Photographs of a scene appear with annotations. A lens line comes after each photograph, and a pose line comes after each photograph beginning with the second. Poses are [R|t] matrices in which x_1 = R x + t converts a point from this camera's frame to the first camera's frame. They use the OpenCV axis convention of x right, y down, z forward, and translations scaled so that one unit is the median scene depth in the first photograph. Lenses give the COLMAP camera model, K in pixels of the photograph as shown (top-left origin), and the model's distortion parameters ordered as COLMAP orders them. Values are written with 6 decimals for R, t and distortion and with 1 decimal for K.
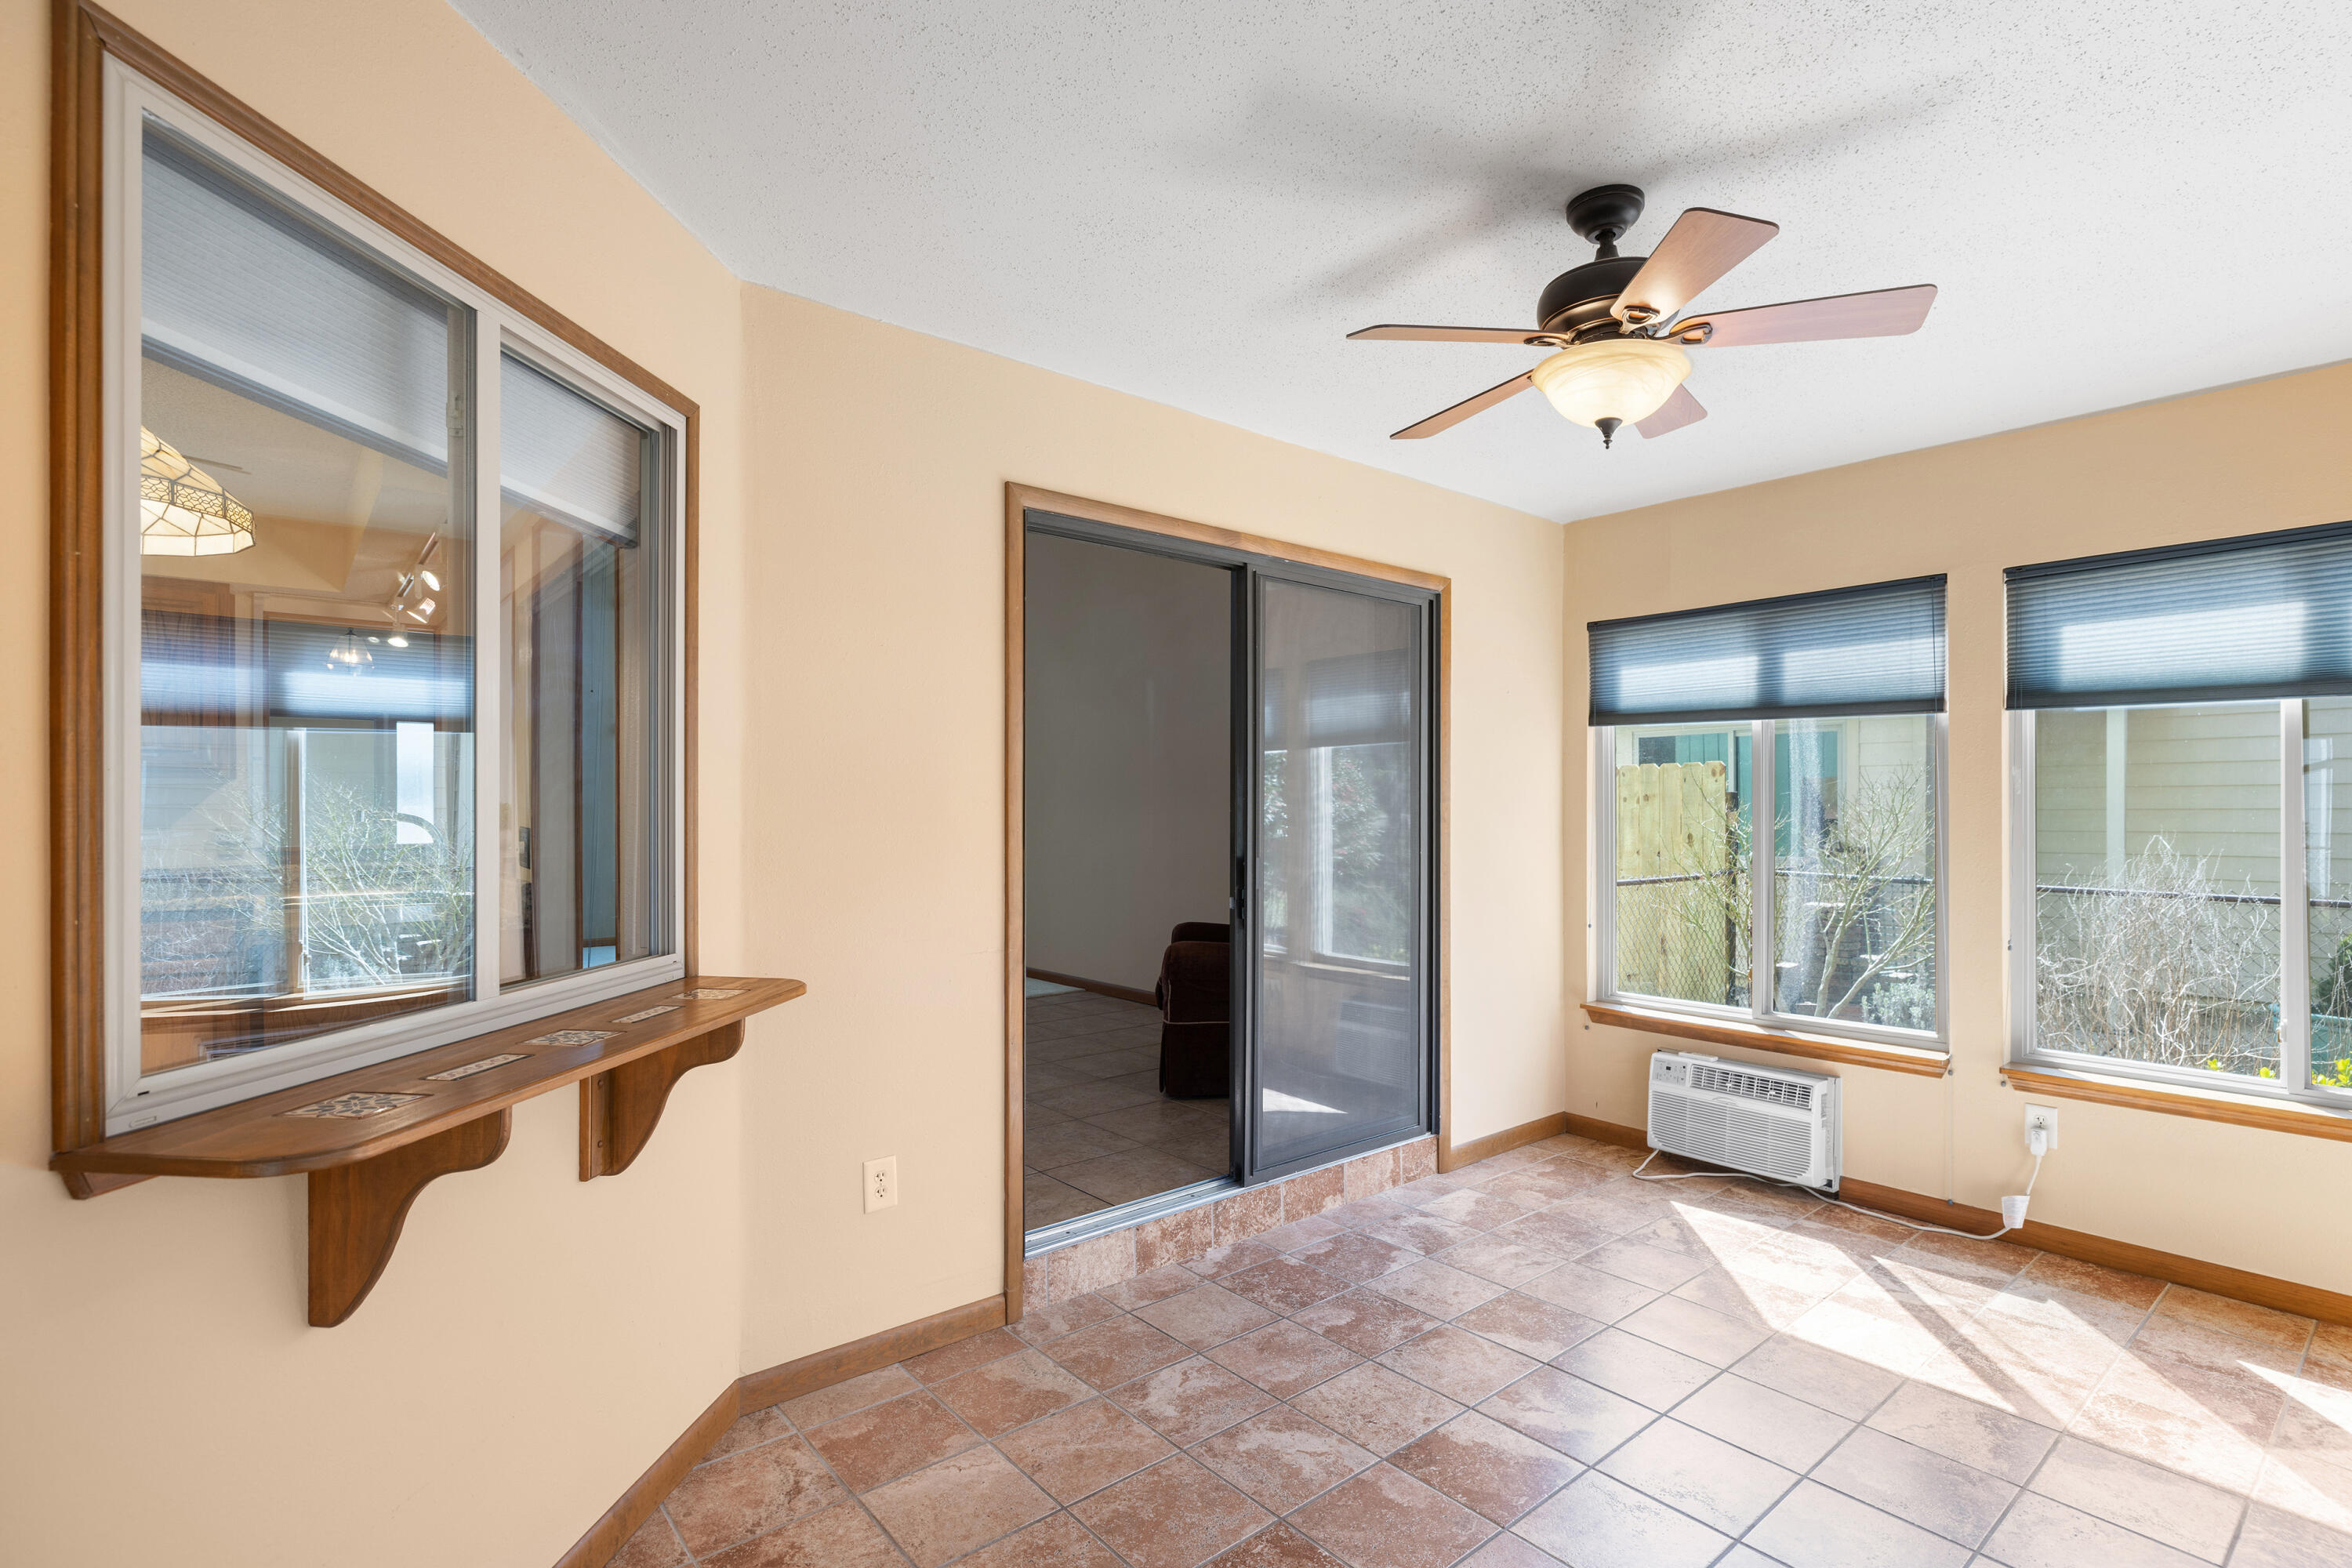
lens RADIAL K [[1115.3, 0, 1176.7], [0, 1115.3, 788.8], [0, 0, 1]] dist [-0.001344, -0.000011]
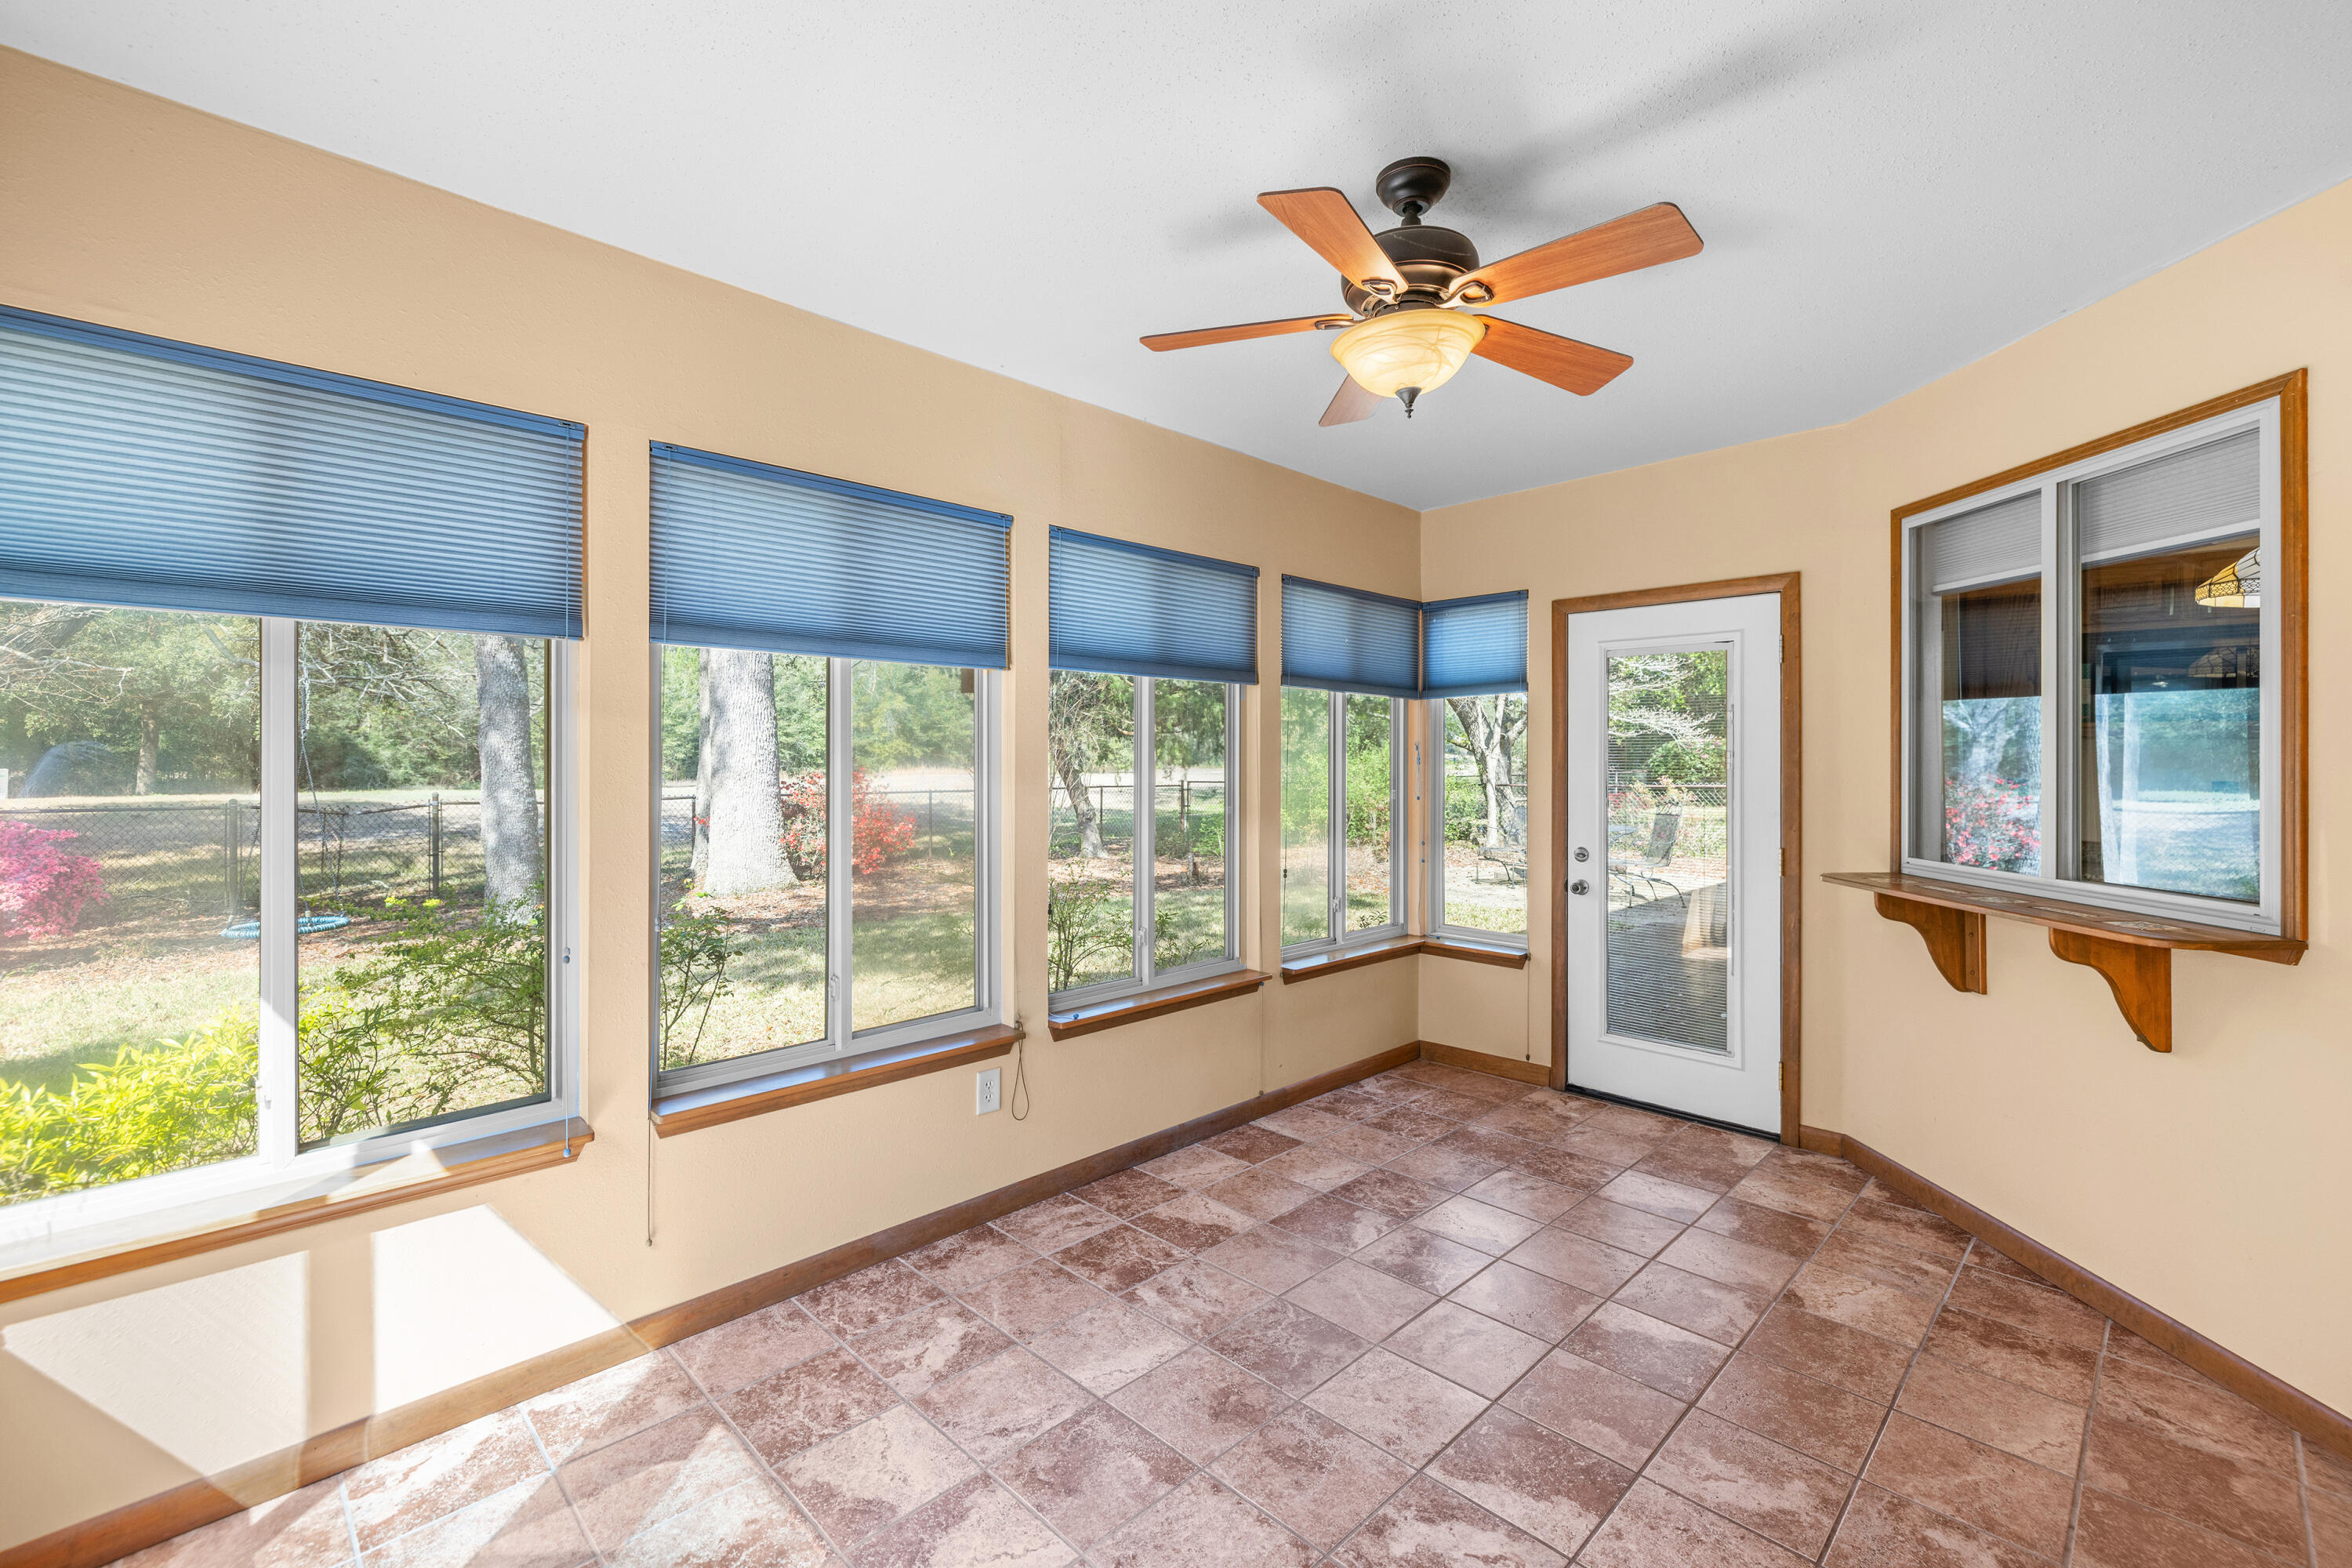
lens RADIAL K [[996.7, 0, 1175.2], [0, 996.7, 770.2], [0, 0, 1]] dist [-0.002050, -0.000300]
pose [[-0.996079, -0.002092, -0.088440, 0.629179], [-0.001478, 0.999974, -0.007002, 0.024540], [0.088453, -0.006844, -0.996057, 1.753374]]
